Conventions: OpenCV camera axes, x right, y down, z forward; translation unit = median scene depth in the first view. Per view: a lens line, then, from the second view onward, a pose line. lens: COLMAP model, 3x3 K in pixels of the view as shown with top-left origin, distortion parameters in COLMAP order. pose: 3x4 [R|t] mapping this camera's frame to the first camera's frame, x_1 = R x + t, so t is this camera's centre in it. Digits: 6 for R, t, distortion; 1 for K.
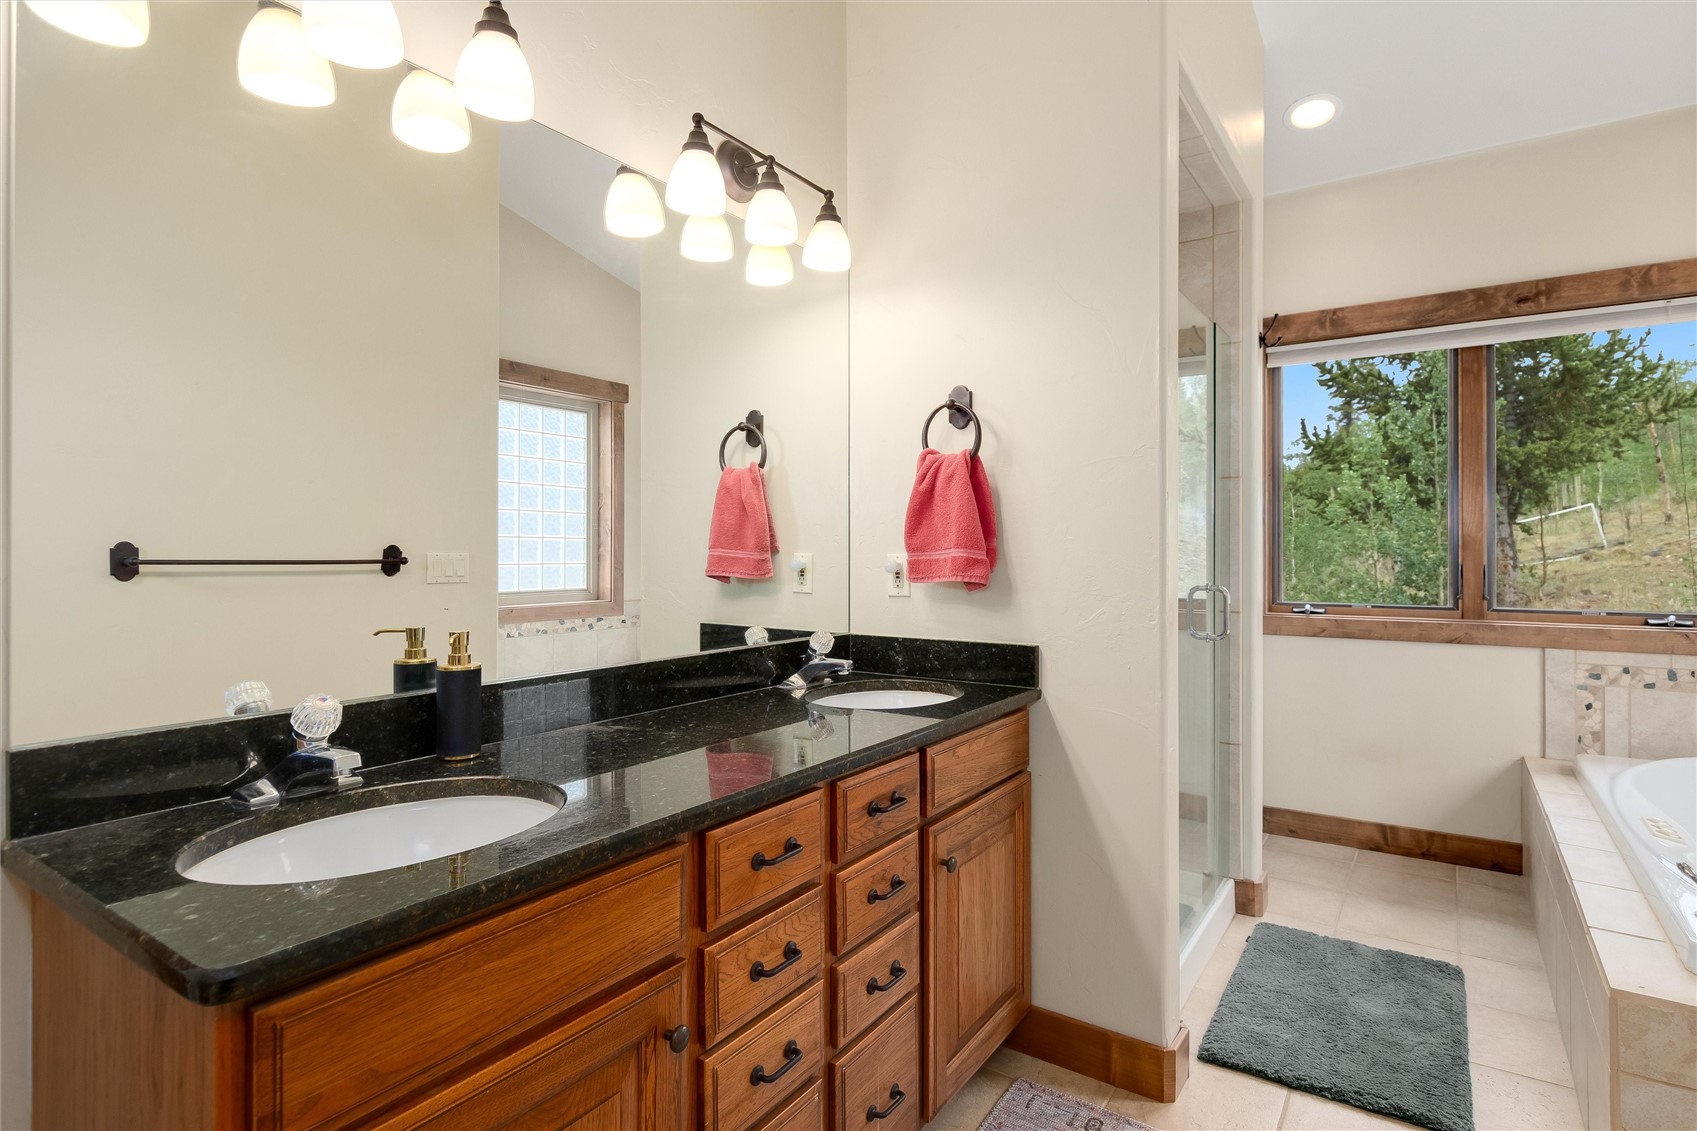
lens RADIAL K [[874.9, 0, 852.2], [0, 874.9, 543.9], [0, 0, 1]] dist [0.003078, -0.006206]
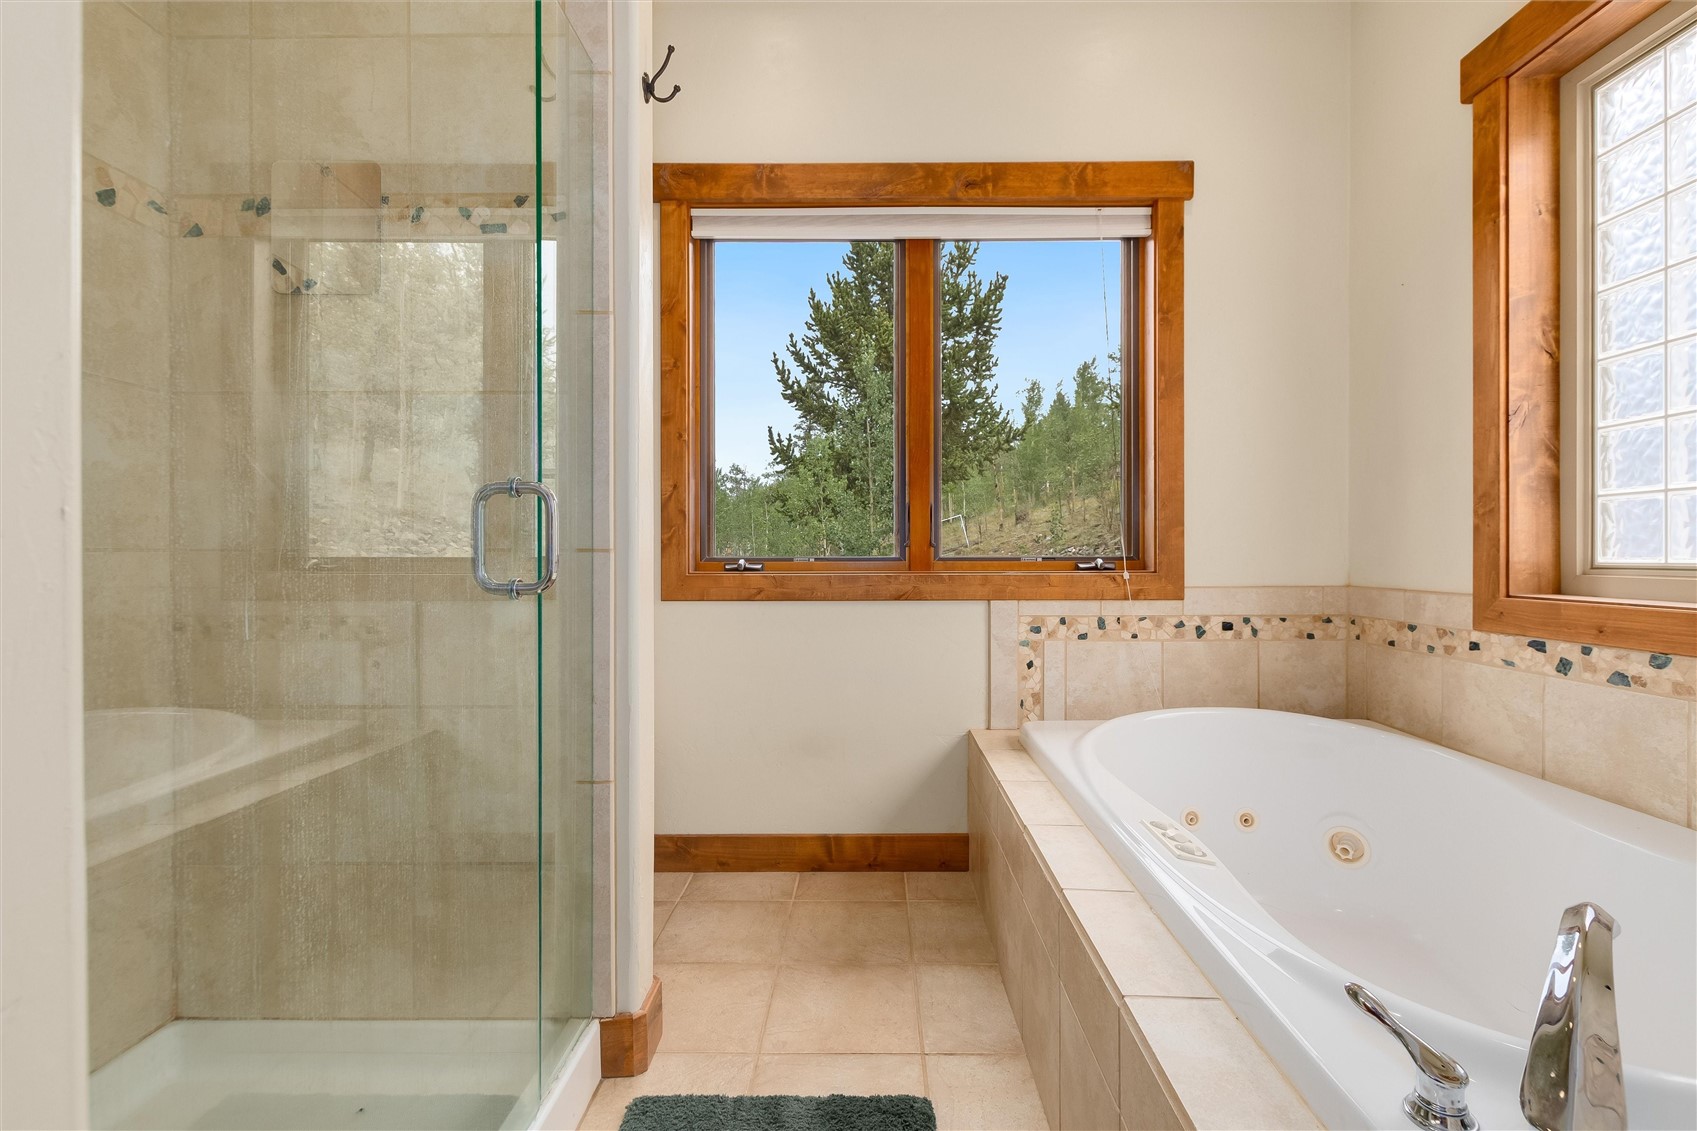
lens RADIAL K [[757.4, 0, 867.1], [0, 757.4, 550.6], [0, 0, 1]] dist [0.002646, -0.000926]
pose [[0.829817, 0.002101, 0.558032, 0.279434], [-0.000849, 0.999997, -0.002503, 0.072240], [-0.558035, 0.001604, 0.829816, 0.451721]]
